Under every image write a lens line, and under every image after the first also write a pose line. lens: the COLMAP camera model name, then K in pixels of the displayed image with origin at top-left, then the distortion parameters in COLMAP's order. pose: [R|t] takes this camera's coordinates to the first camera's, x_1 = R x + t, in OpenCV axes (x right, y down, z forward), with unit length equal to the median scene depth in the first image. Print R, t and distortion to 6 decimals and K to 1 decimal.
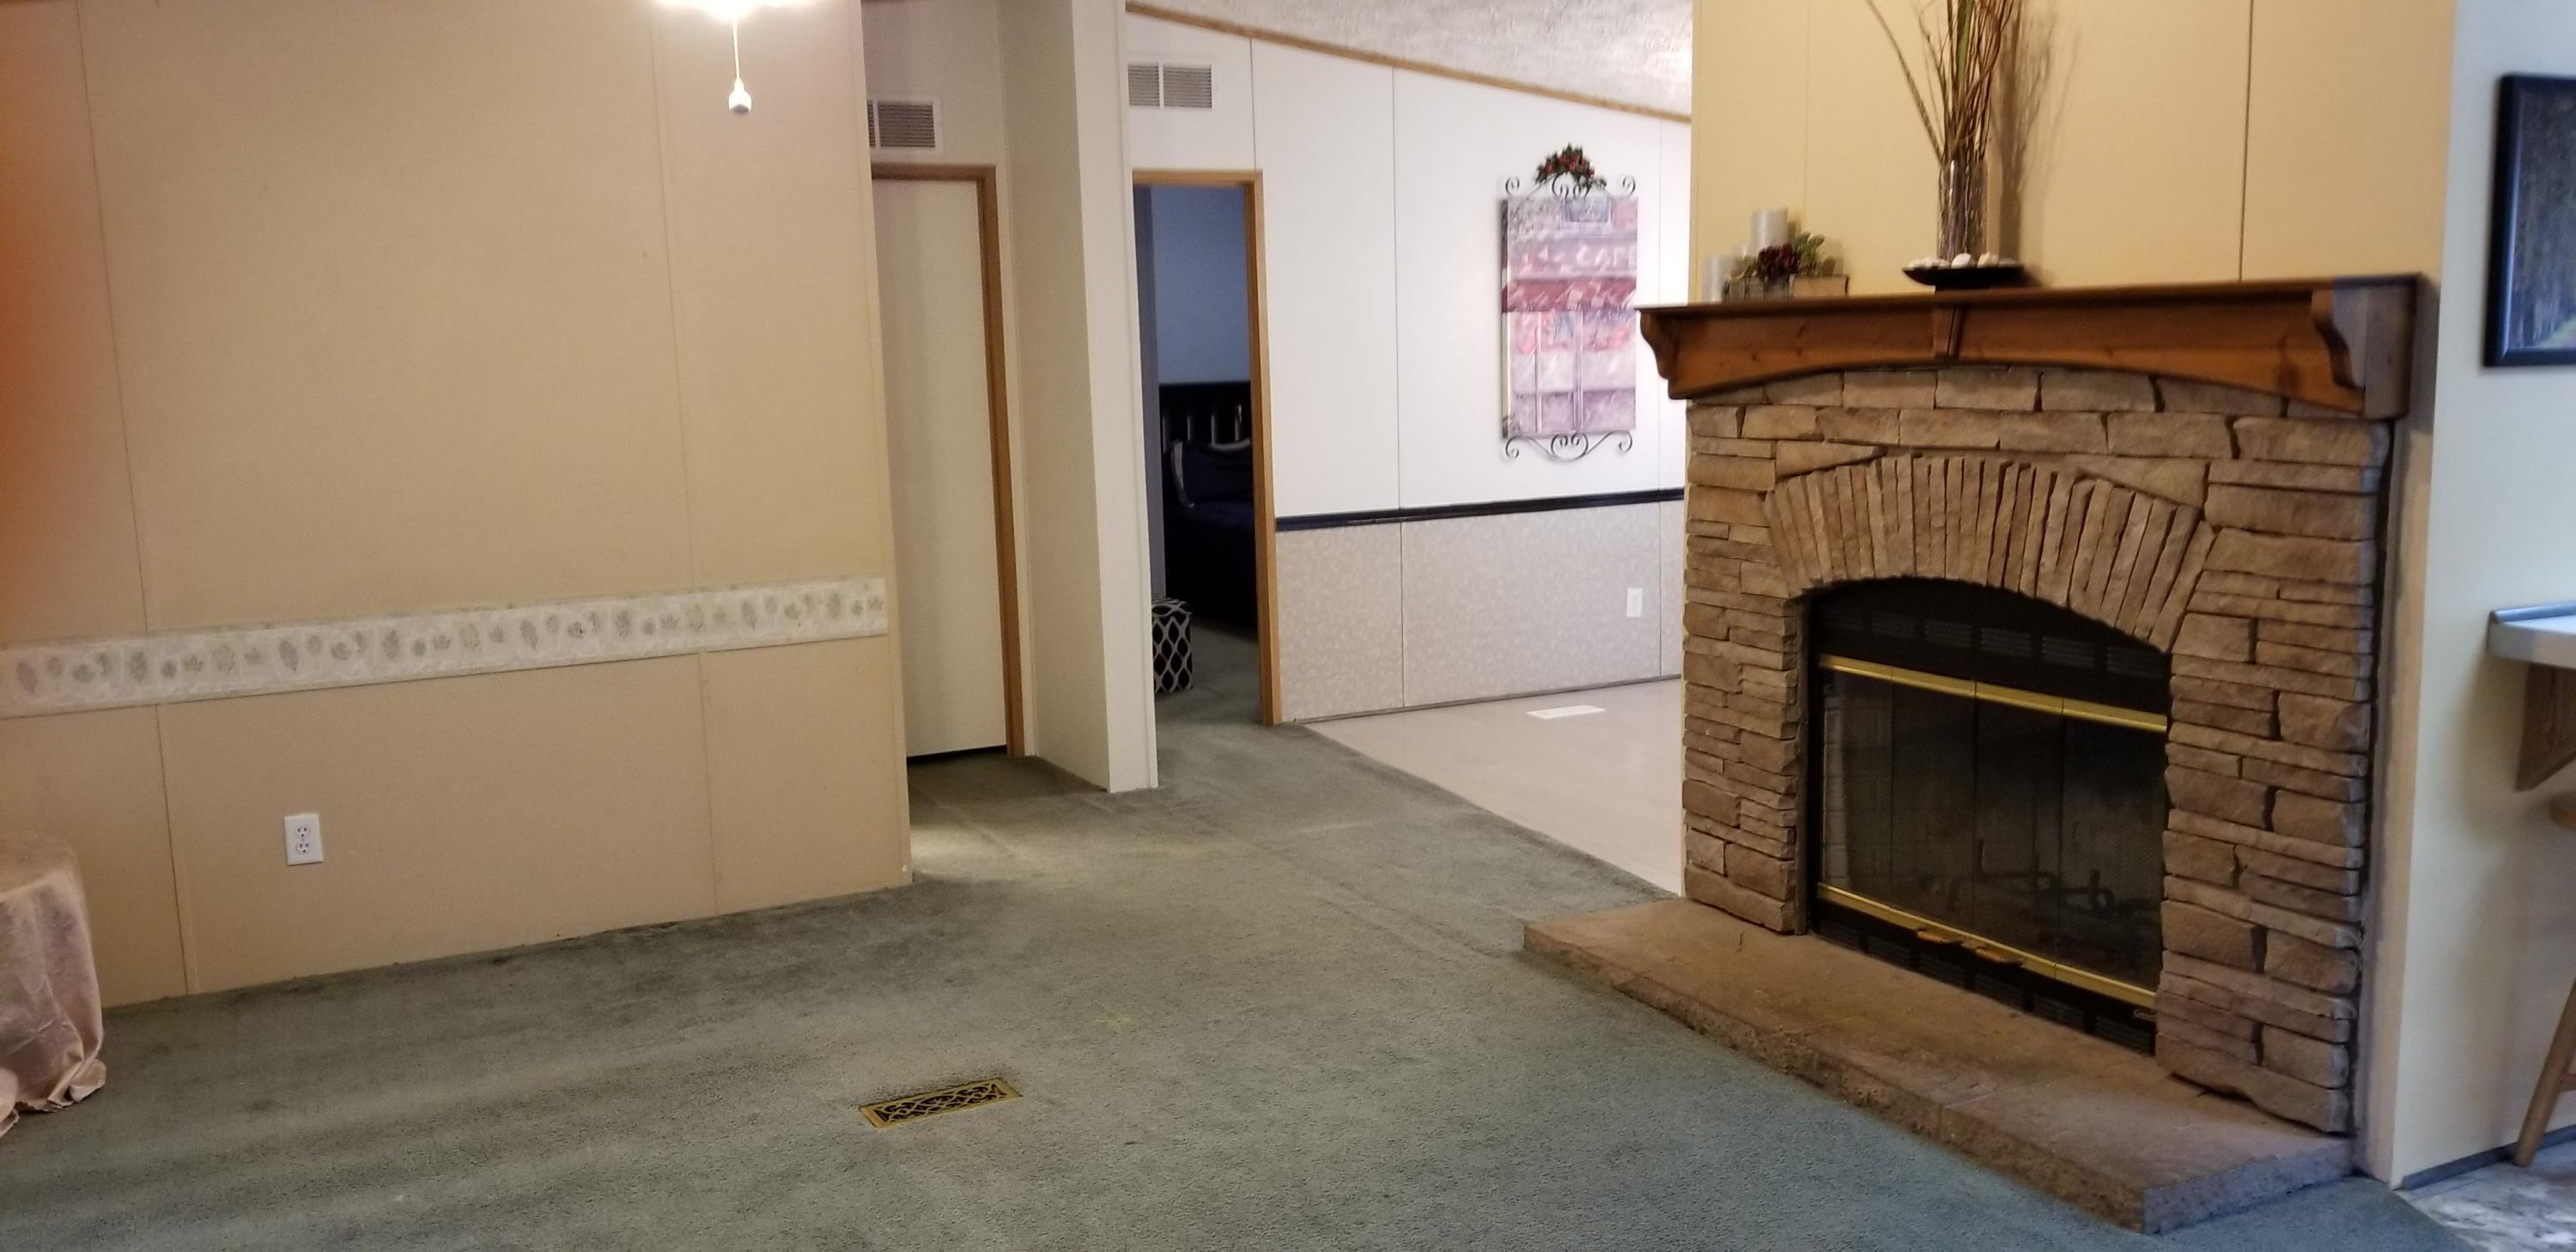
lens RADIAL K [[2016.7, 0, 1280.9], [0, 2016.7, 638.6], [0, 0, 1]] dist [0.103055, -0.203076]
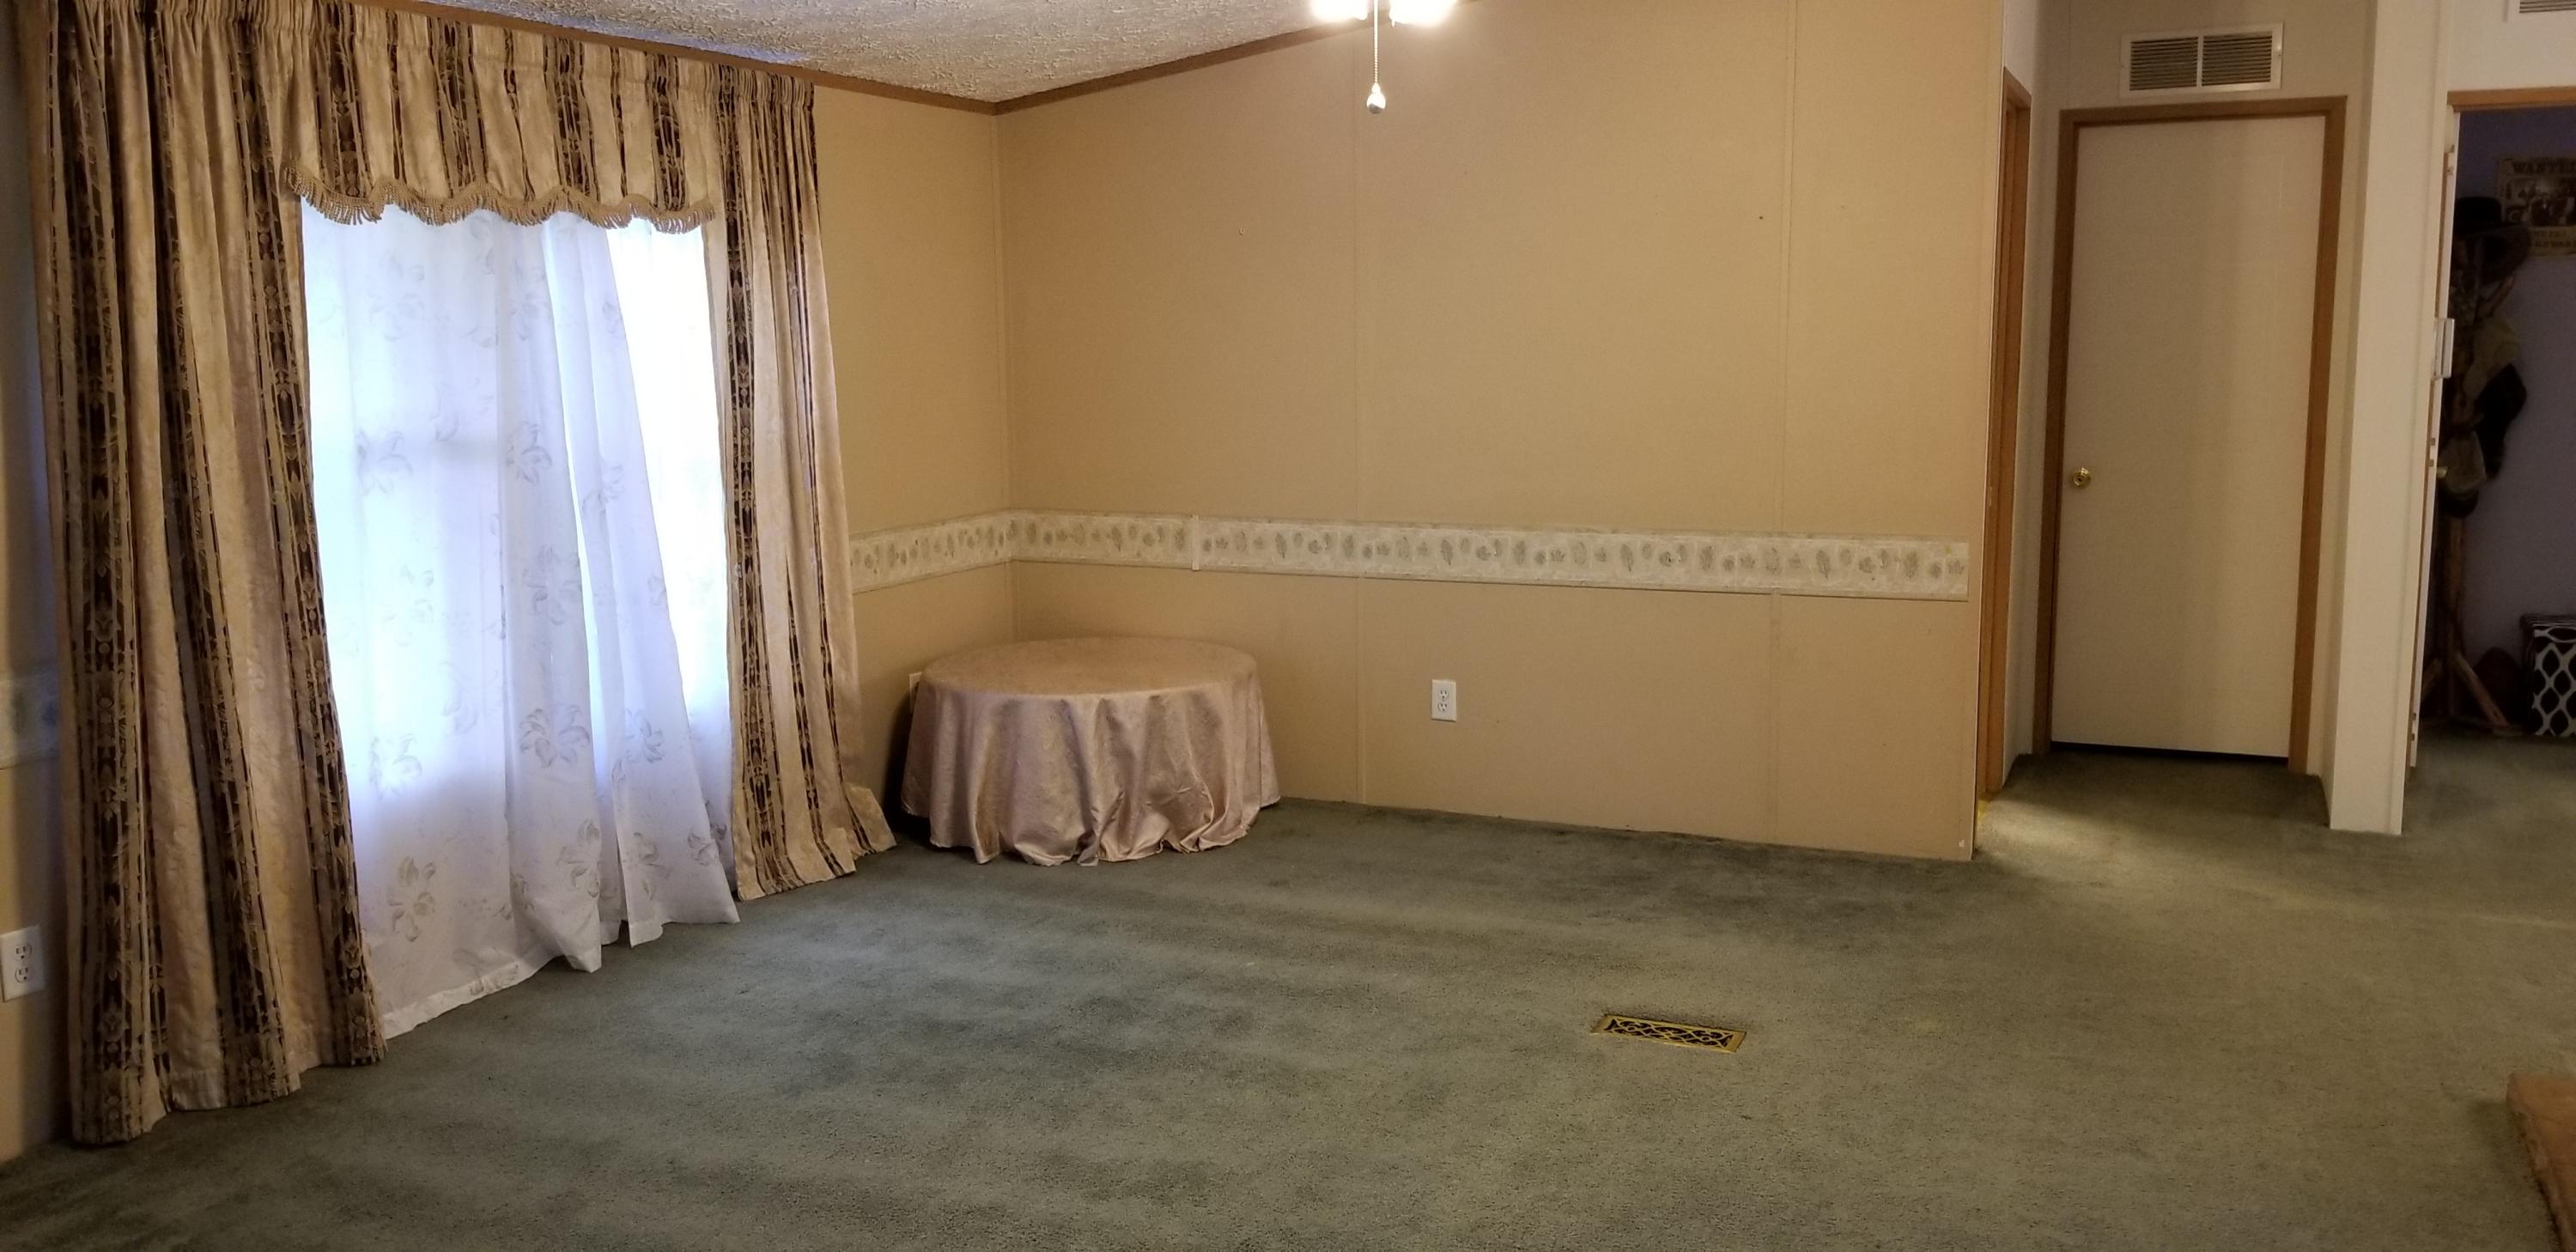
lens RADIAL K [[2016.7, 0, 1280.9], [0, 2016.7, 638.6], [0, 0, 1]] dist [0.103055, -0.203076]
pose [[0.616912, 0.138882, -0.774681, 0.390637], [-0.120698, 0.989358, 0.081251, -0.025711], [0.777722, 0.043378, 0.627110, 0.146838]]
